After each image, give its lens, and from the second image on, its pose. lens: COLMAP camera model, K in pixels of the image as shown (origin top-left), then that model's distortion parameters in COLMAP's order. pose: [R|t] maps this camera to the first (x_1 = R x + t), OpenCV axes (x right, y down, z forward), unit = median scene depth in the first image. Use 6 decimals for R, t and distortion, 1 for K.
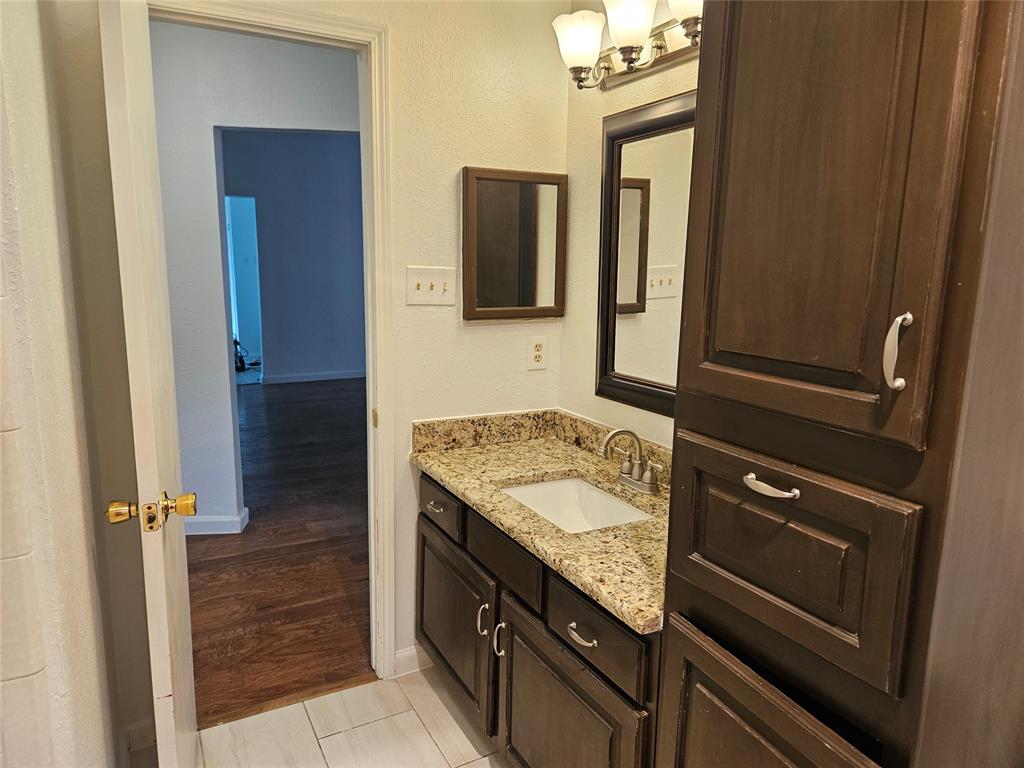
lens RADIAL K [[690.6, 0, 511.5], [0, 690.6, 383.2], [0, 0, 1]] dist [0.067388, -0.055097]
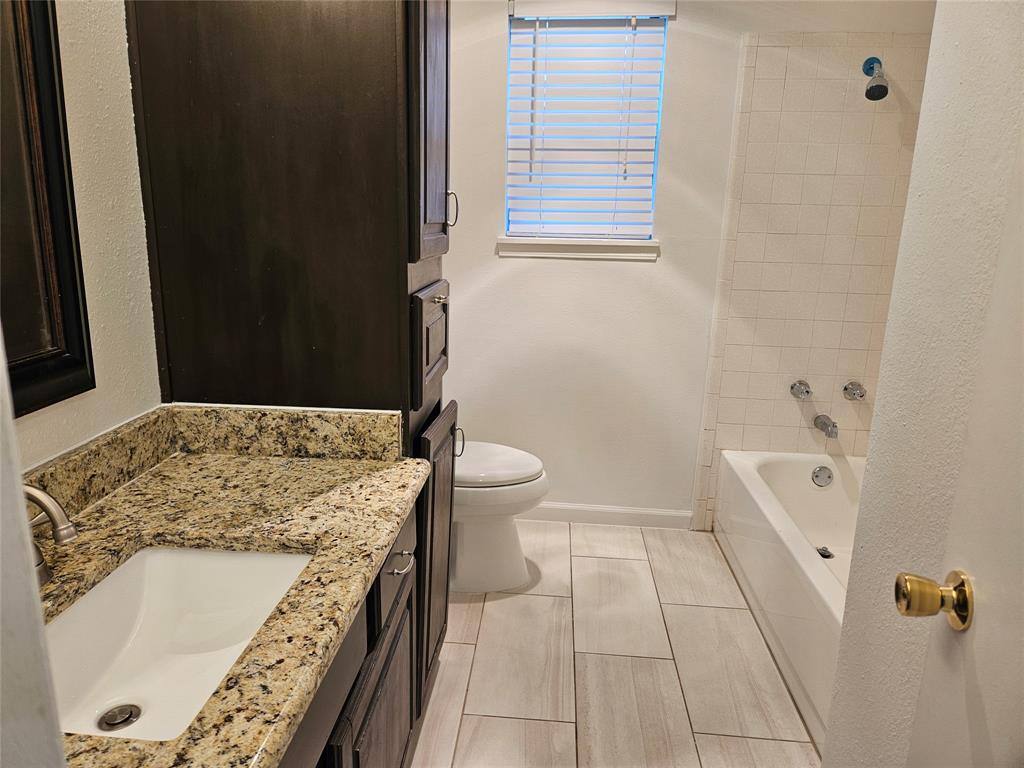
lens RADIAL K [[690.6, 0, 509.7], [0, 690.6, 381.1], [0, 0, 1]] dist [0.067388, -0.055097]
pose [[-0.846285, -0.163733, 0.506944, -0.416286], [0.050688, 0.922532, 0.382577, -0.195754], [-0.530313, 0.349466, -0.772426, 1.427684]]
